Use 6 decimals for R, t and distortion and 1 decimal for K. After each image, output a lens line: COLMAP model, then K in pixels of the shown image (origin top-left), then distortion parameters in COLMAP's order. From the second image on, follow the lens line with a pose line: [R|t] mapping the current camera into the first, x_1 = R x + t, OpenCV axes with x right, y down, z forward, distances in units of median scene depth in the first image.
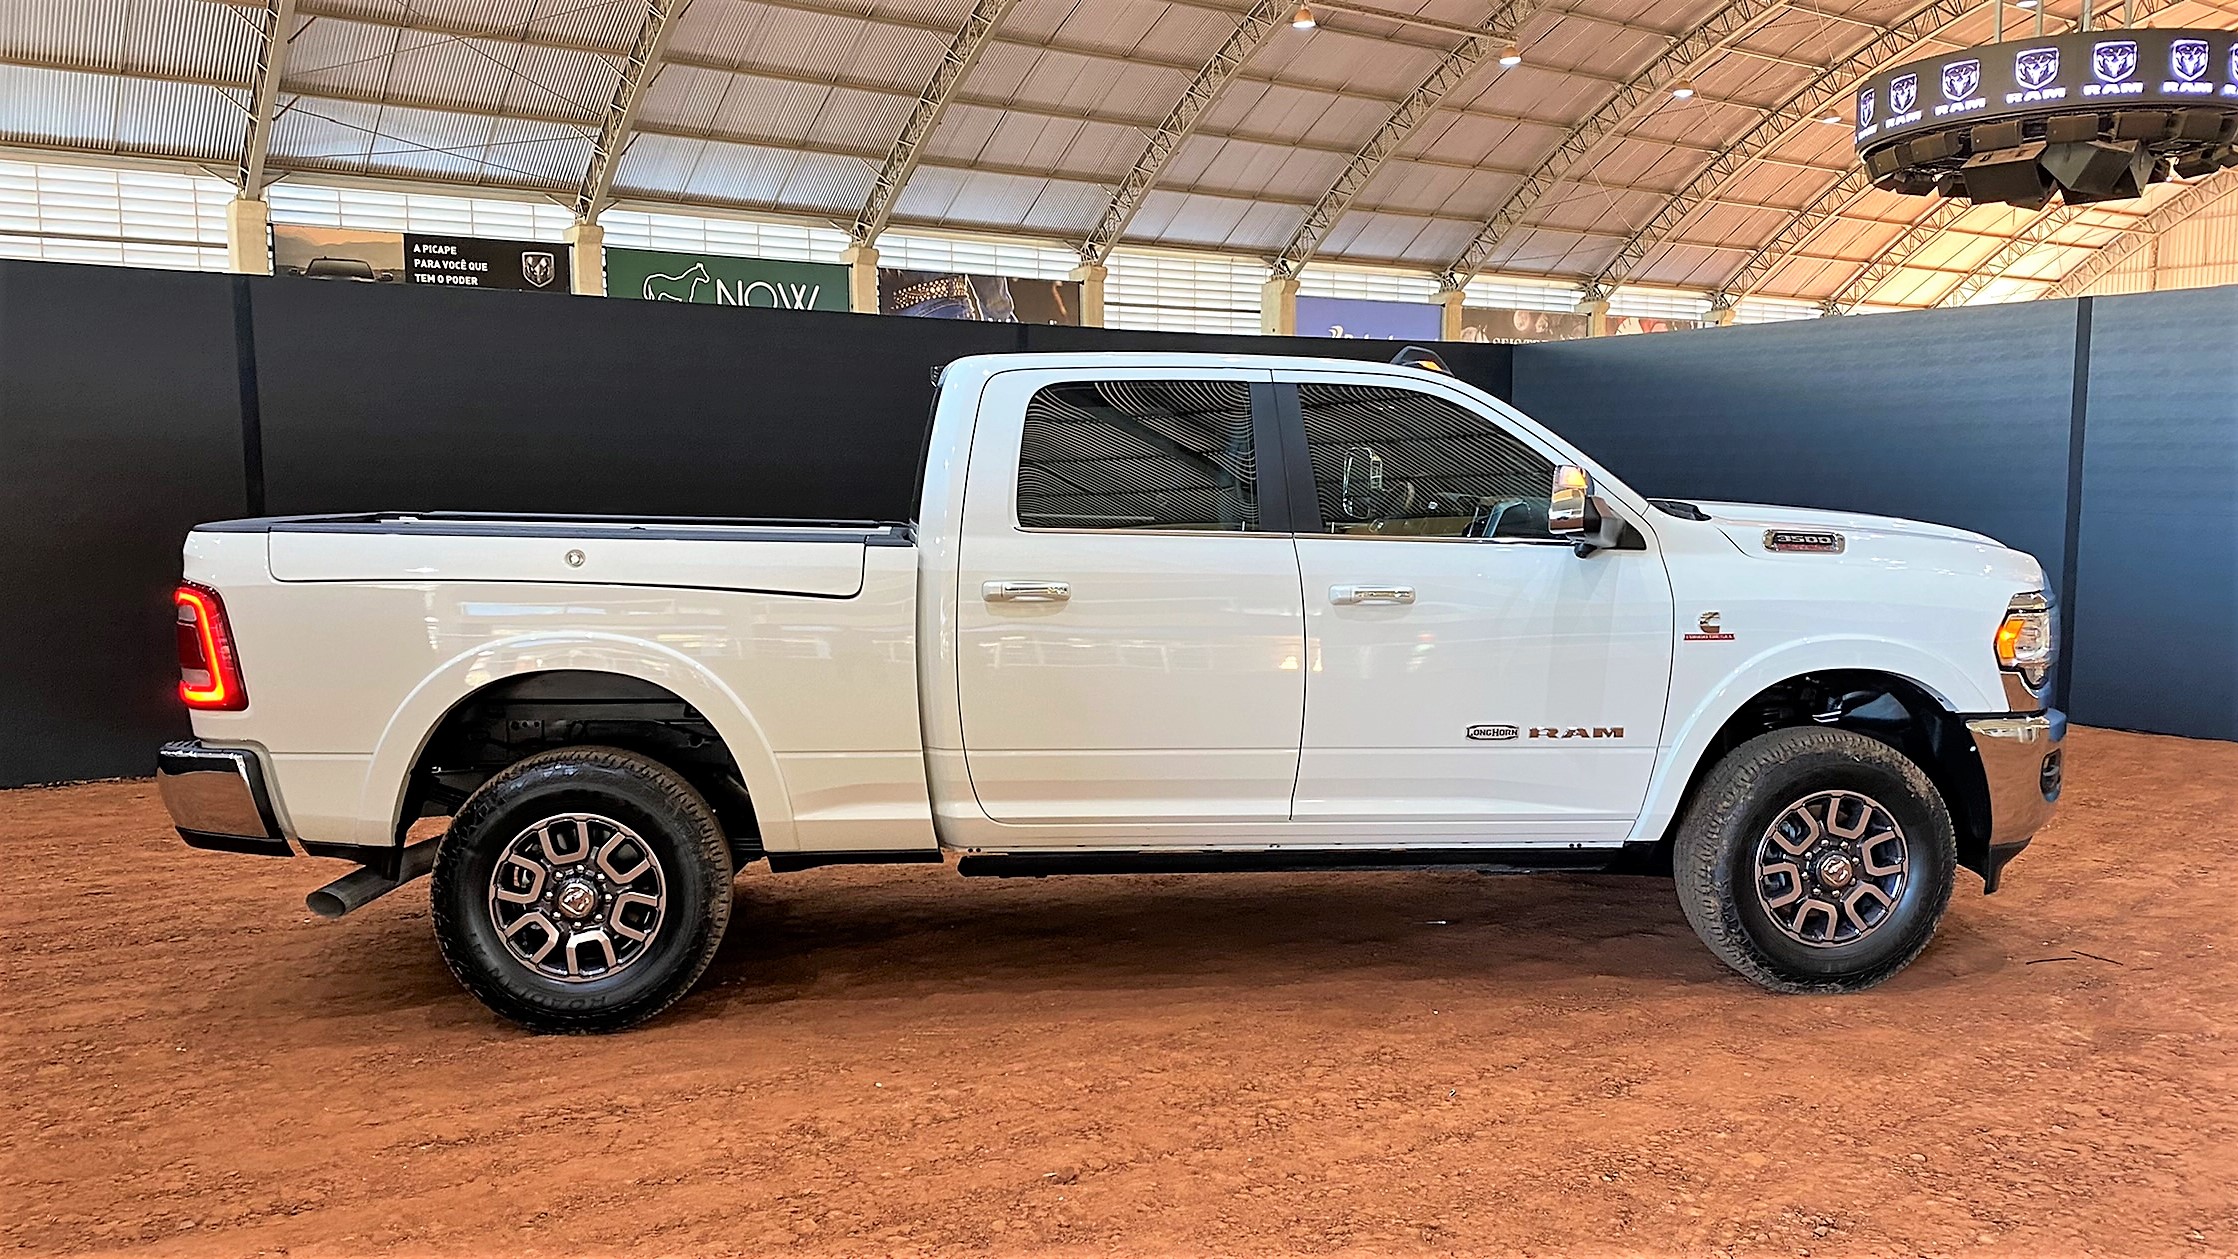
lens RADIAL K [[1918.2, 0, 1060.8], [0, 1918.2, 668.1], [0, 0, 1]] dist [0.026912, -0.061745]
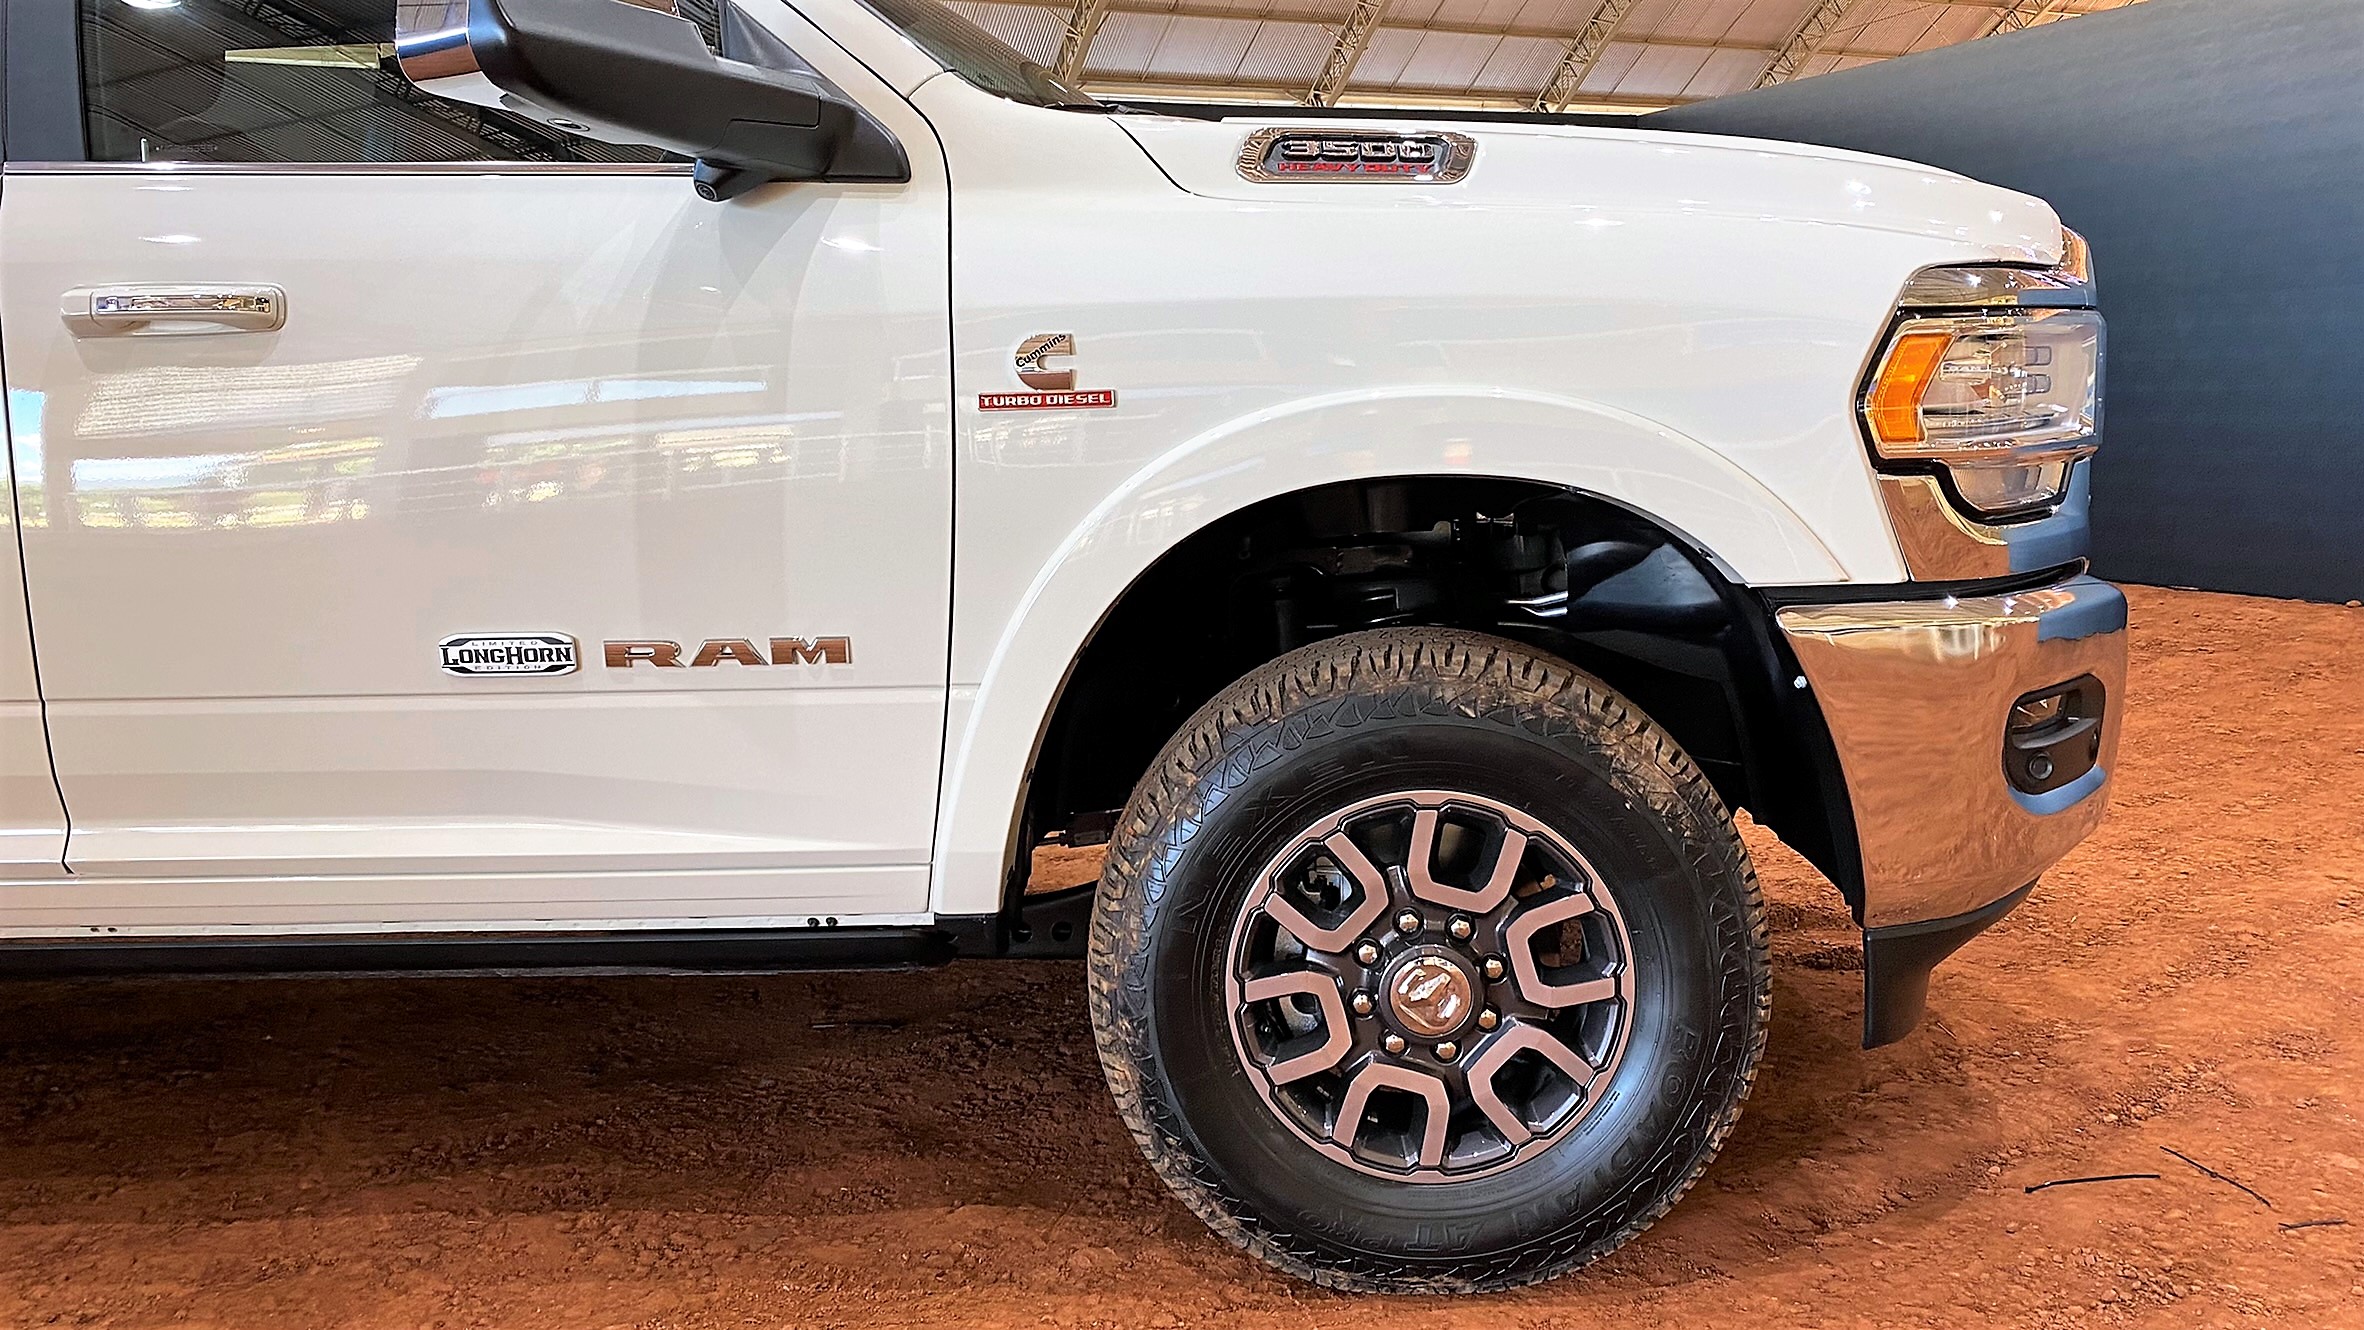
lens RADIAL K [[1856.1, 0, 1170.3], [0, 1856.1, 655.0], [0, 0, 1]] dist [0.041088, -0.034097]
pose [[0.990114, -0.011284, -0.139814, 0.402546], [0.017907, 0.998771, 0.046205, 0.017639], [0.139121, -0.048252, 0.989099, 0.619240]]
